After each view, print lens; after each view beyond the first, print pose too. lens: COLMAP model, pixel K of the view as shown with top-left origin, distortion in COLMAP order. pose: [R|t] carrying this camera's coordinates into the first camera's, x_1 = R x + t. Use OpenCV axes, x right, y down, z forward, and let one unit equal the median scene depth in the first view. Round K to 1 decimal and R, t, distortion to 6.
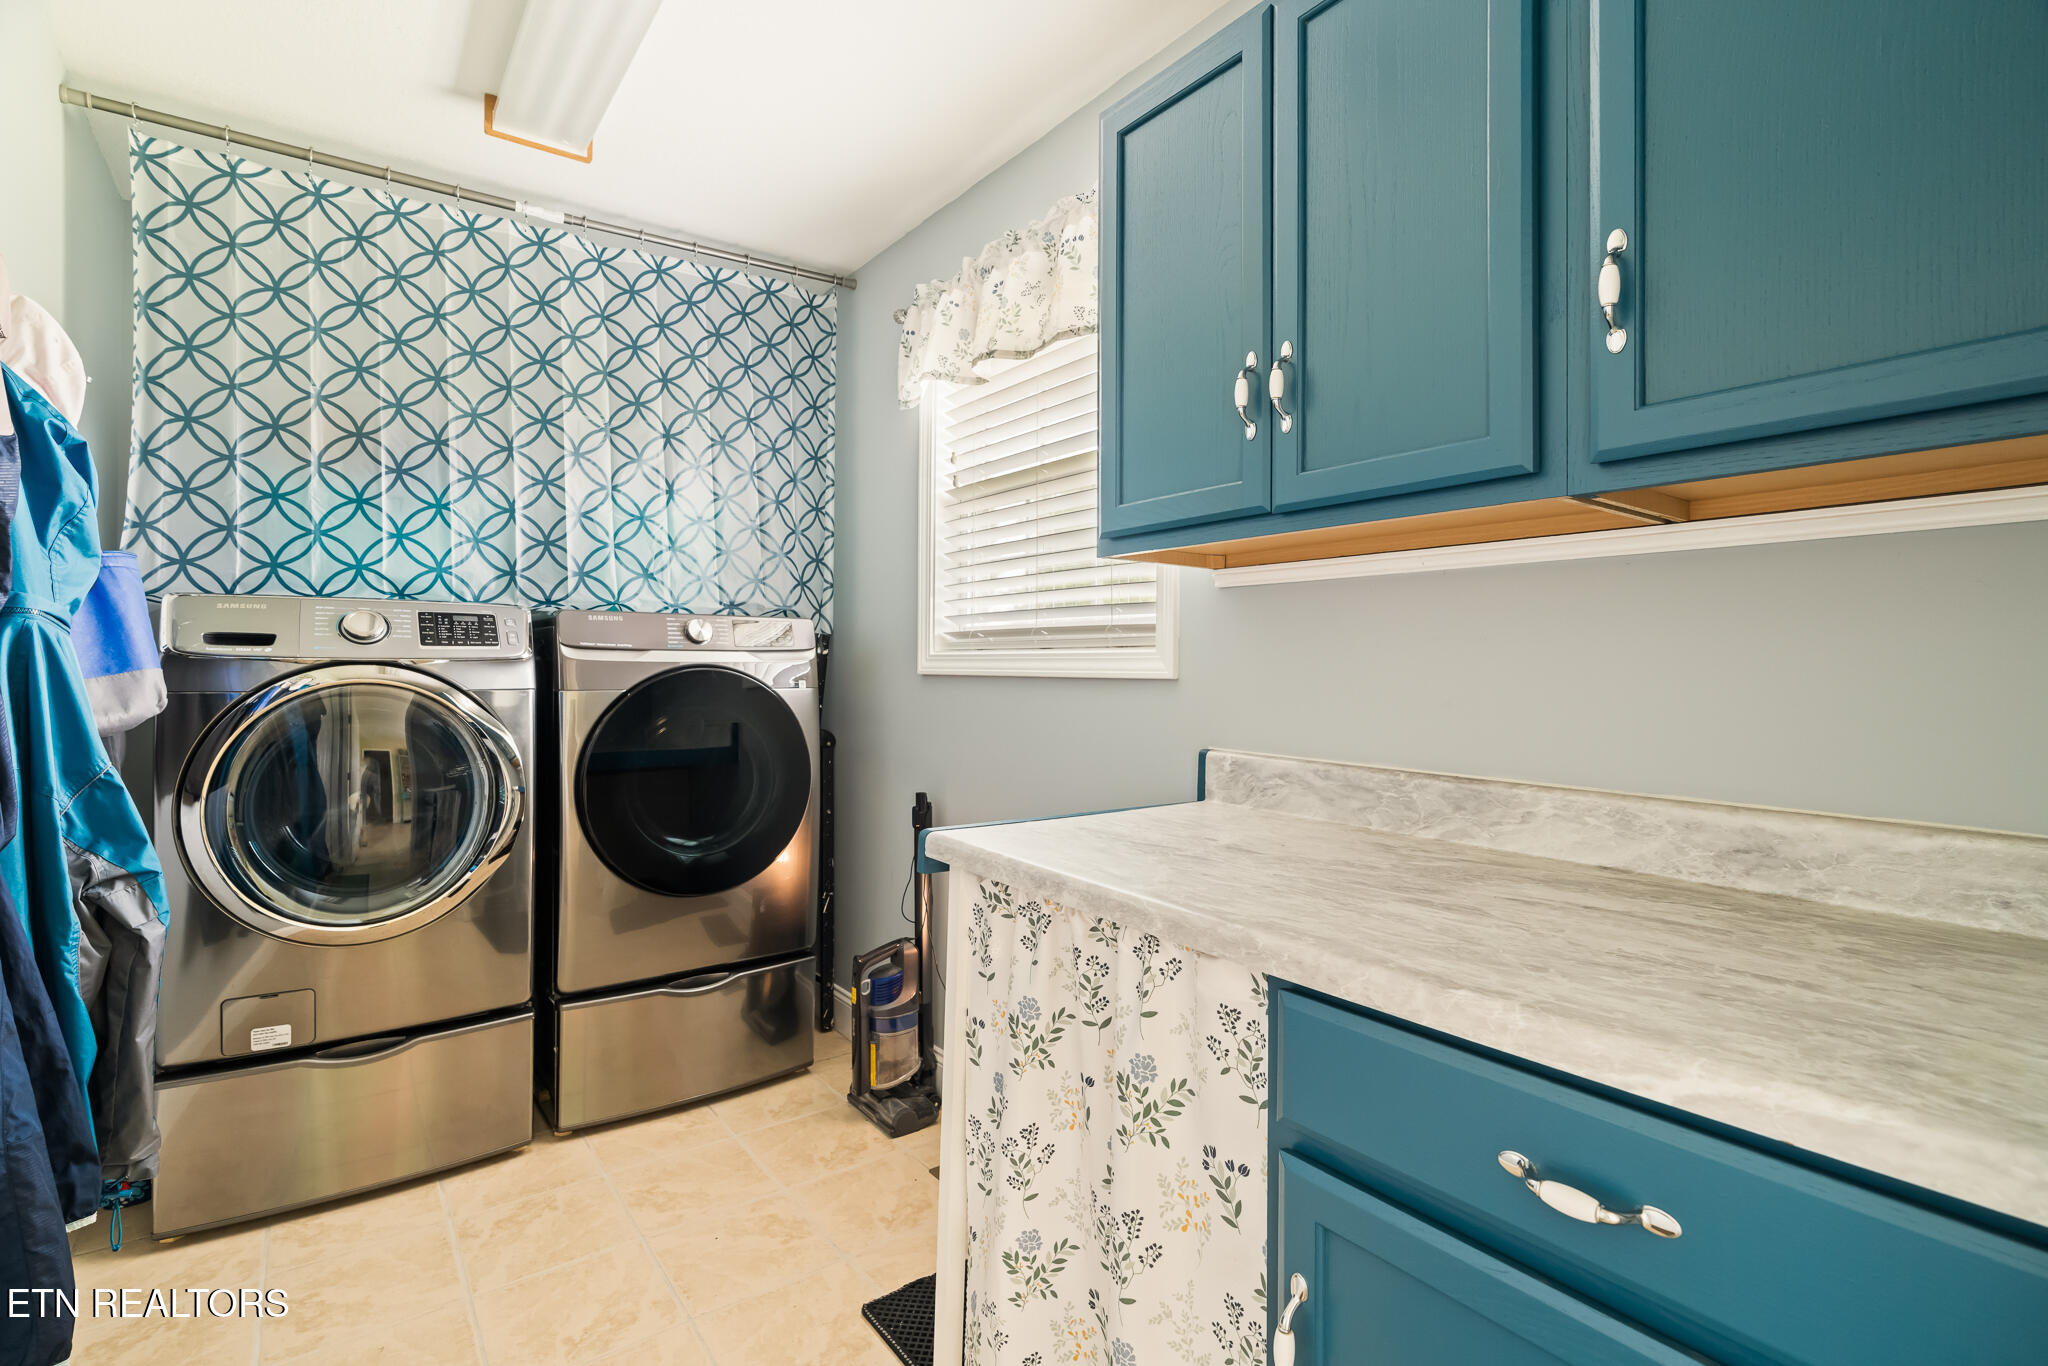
lens RADIAL K [[936.8, 0, 1016.3], [0, 936.8, 664.0], [0, 0, 1]] dist [-0.009301, 0.006731]
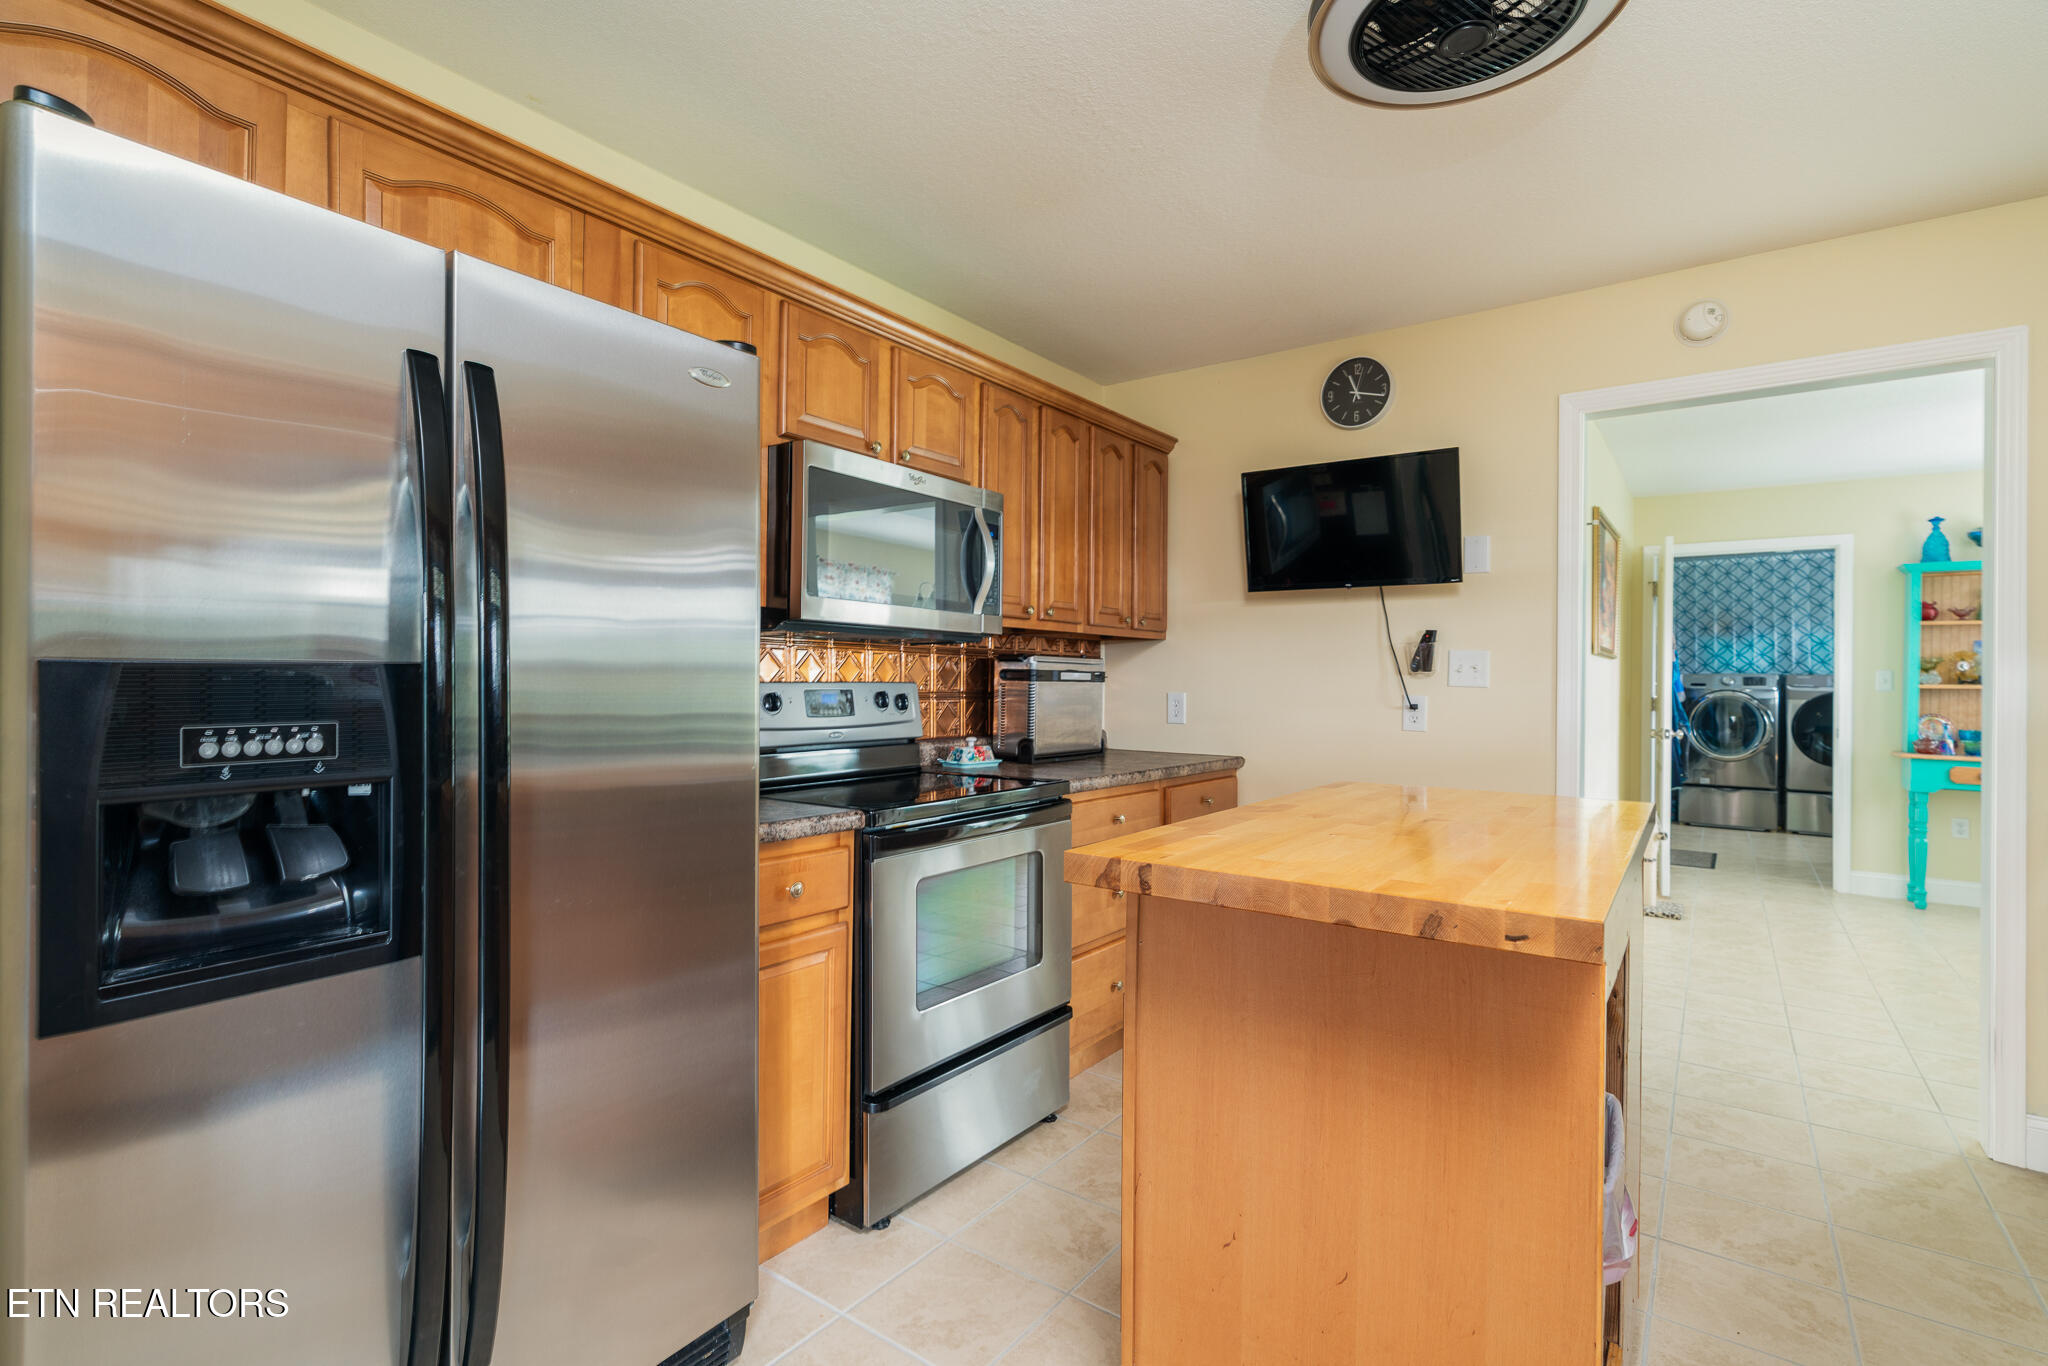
lens RADIAL K [[965.4, 0, 1020.7], [0, 965.4, 679.0], [0, 0, 1]] dist [-0.009665, 0.001176]
pose [[0.322342, -0.007286, -0.946595, 1.899586], [-0.013739, 0.999829, -0.012374, 0.036924], [0.946523, 0.016994, 0.322187, -2.735080]]
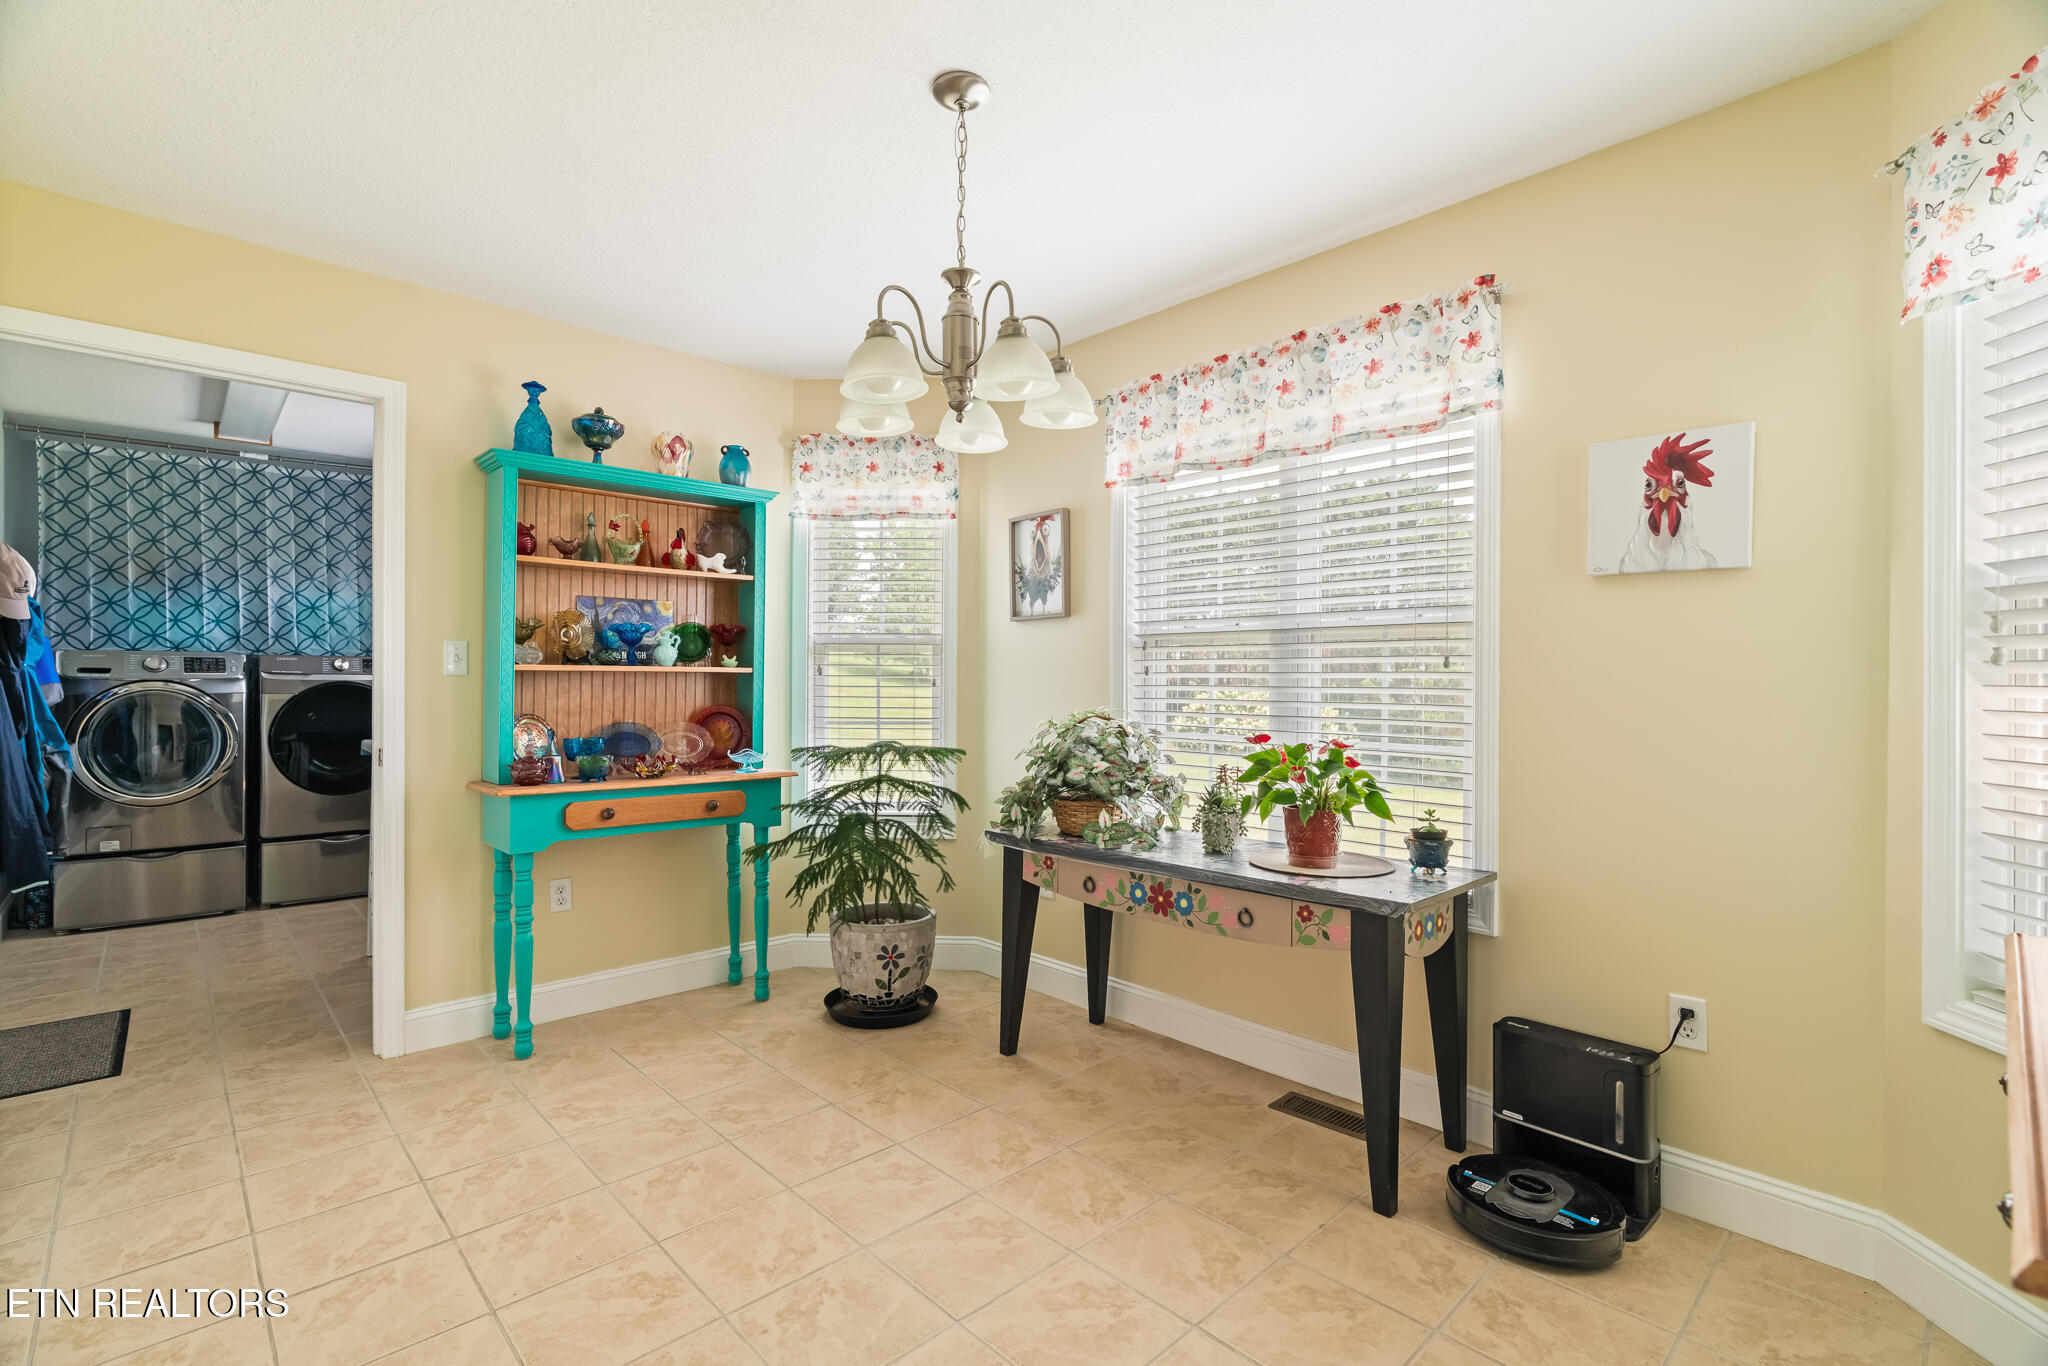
lens RADIAL K [[936.8, 0, 1011.9], [0, 936.8, 683.5], [0, 0, 1]] dist [-0.009301, 0.006731]
pose [[0.991759, -0.006937, 0.127926, 0.909545], [0.007921, 0.999943, -0.007184, 0.033611], [-0.127869, 0.008139, 0.991758, -1.284819]]
